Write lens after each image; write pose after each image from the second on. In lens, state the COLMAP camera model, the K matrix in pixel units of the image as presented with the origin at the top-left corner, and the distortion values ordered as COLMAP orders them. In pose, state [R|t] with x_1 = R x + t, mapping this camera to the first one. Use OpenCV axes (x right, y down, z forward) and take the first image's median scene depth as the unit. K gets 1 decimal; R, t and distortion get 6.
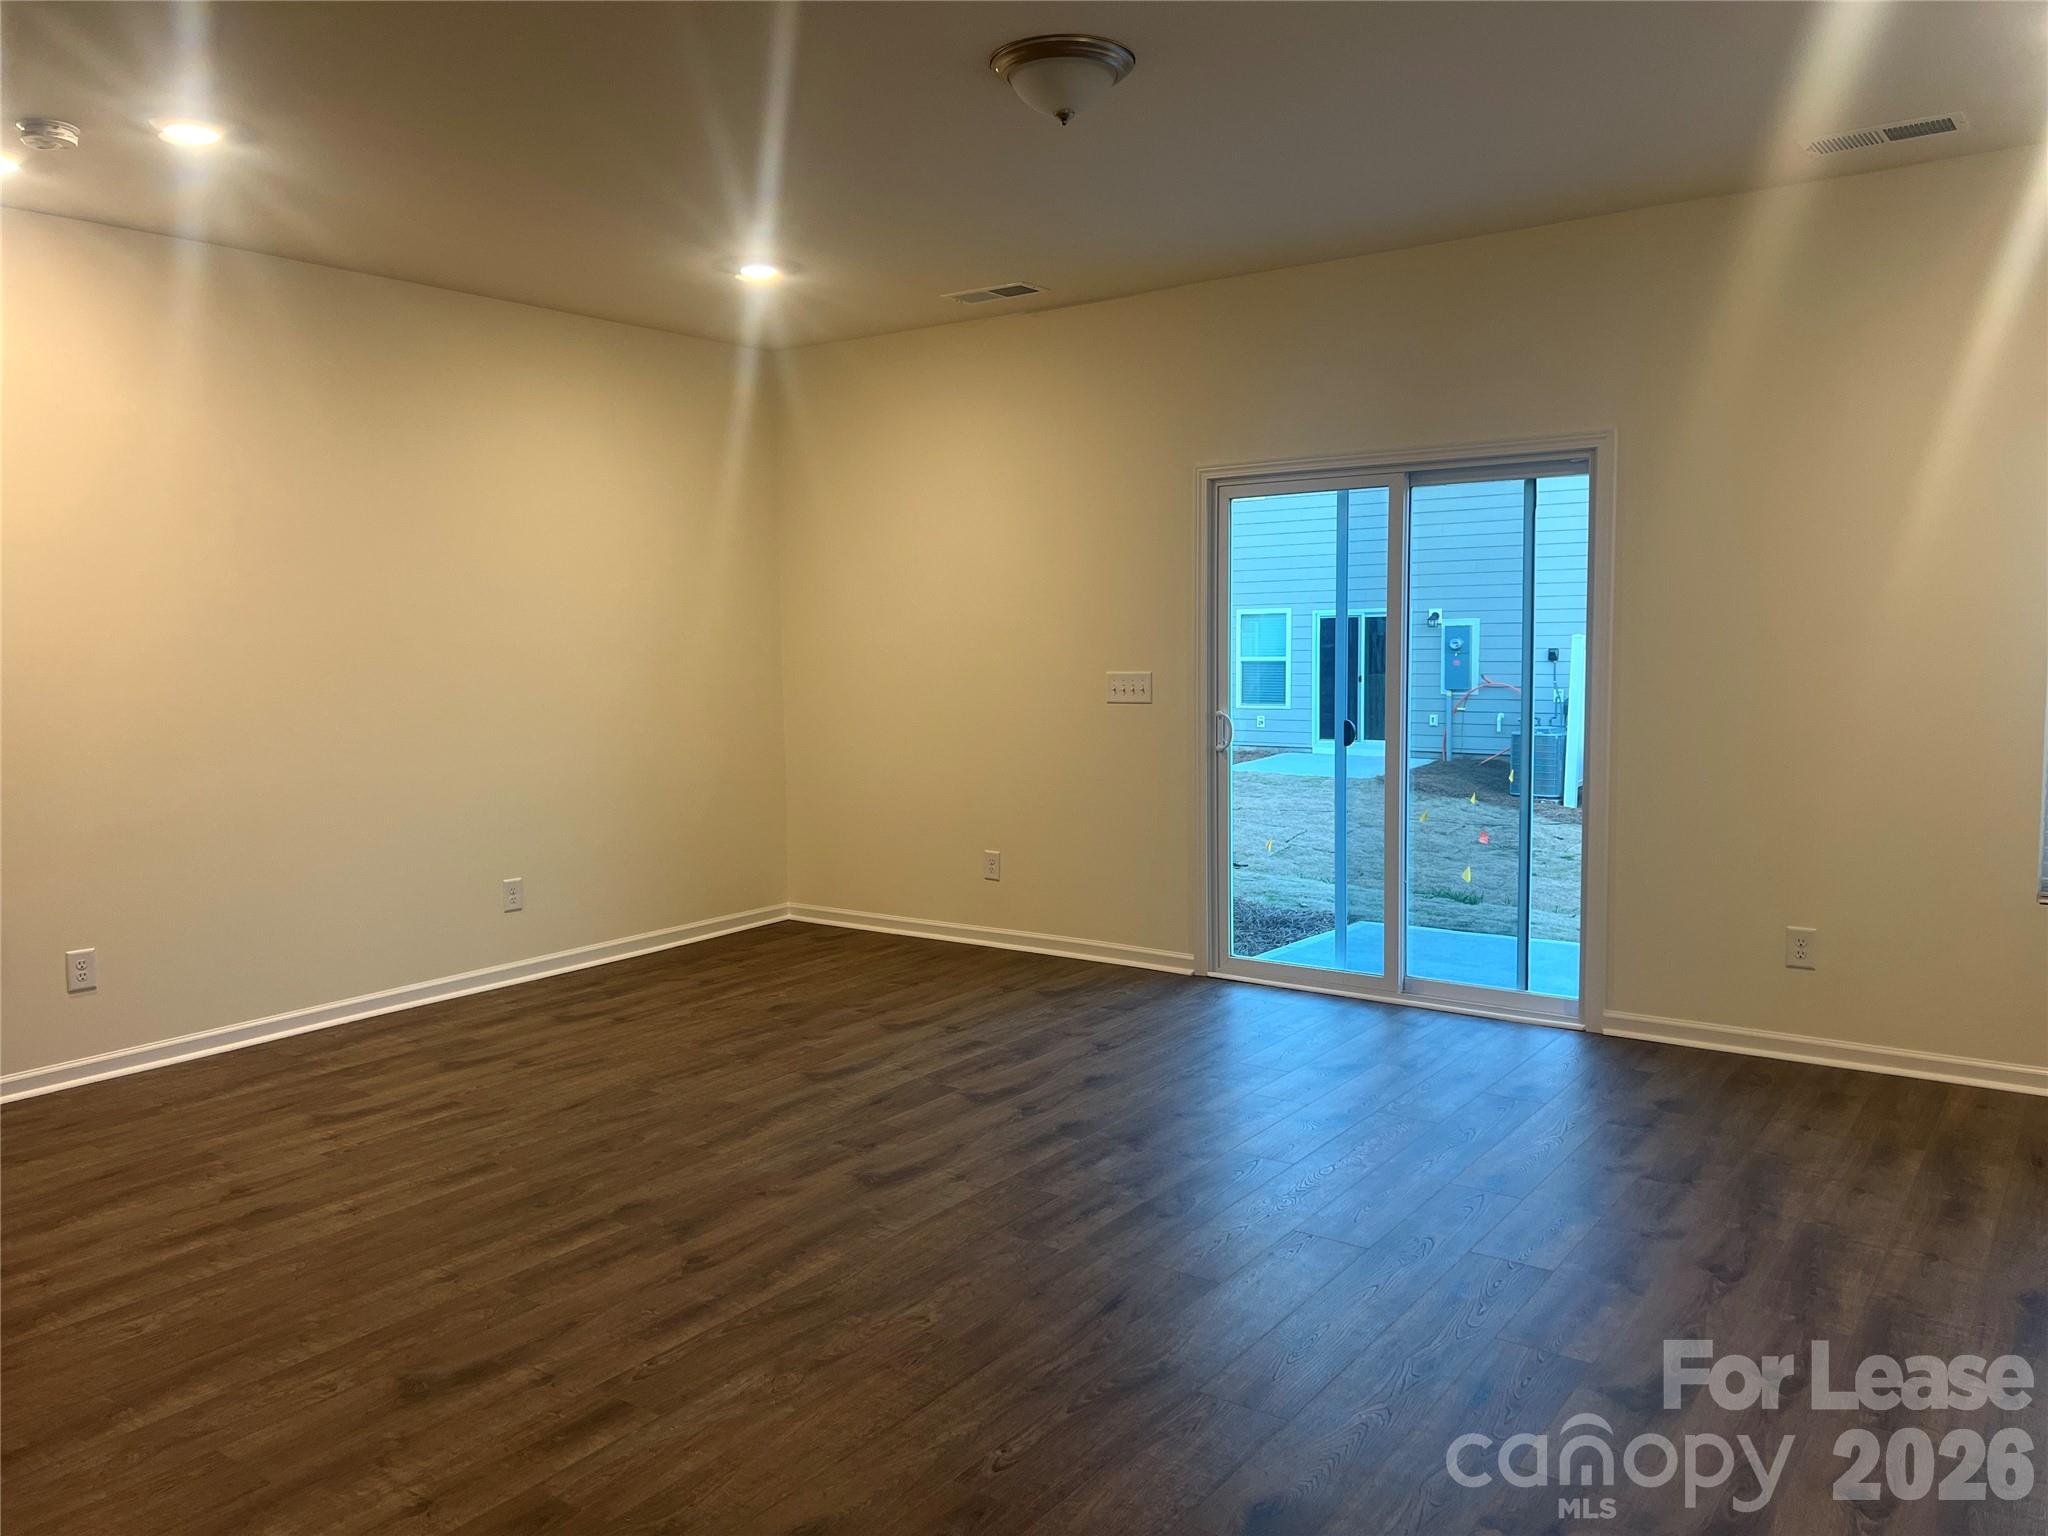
lens RADIAL K [[1536.4, 0, 1025.5], [0, 1536.4, 767.0], [0, 0, 1]] dist [0.030666, -0.017300]
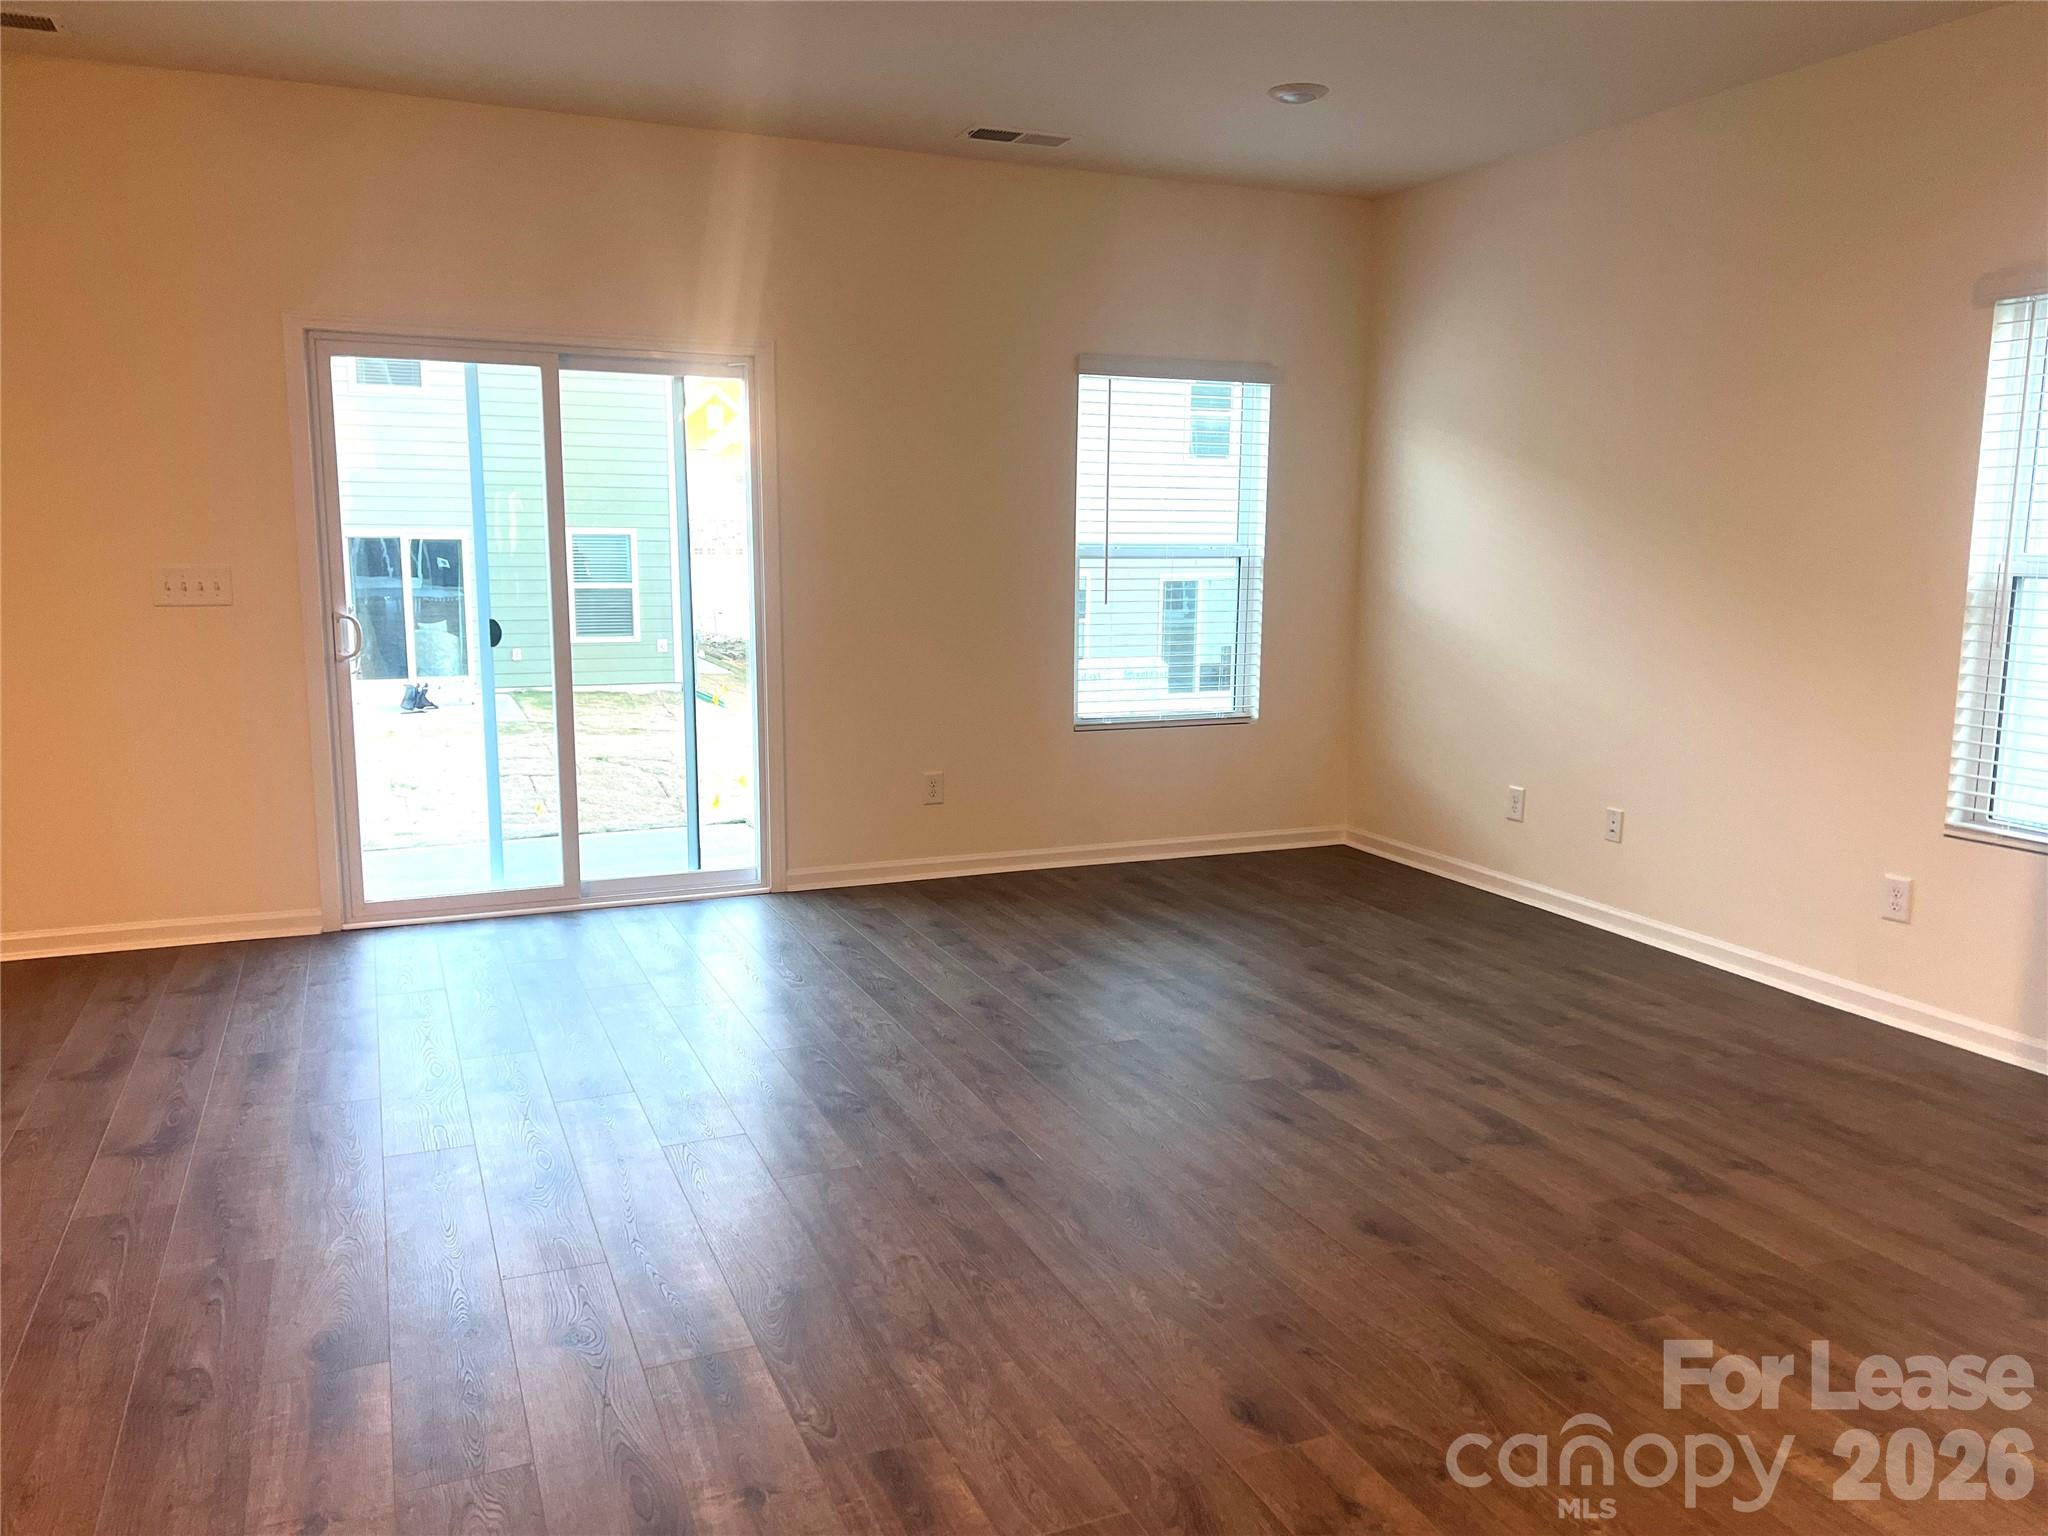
lens RADIAL K [[1536.4, 0, 1025.7], [0, 1536.4, 771.5], [0, 0, 1]] dist [0.030666, -0.017300]
pose [[0.513073, -0.114737, 0.850642, -0.456543], [0.068479, 0.993338, 0.092681, -0.003481], [-0.855609, 0.010698, 0.517512, 0.276569]]
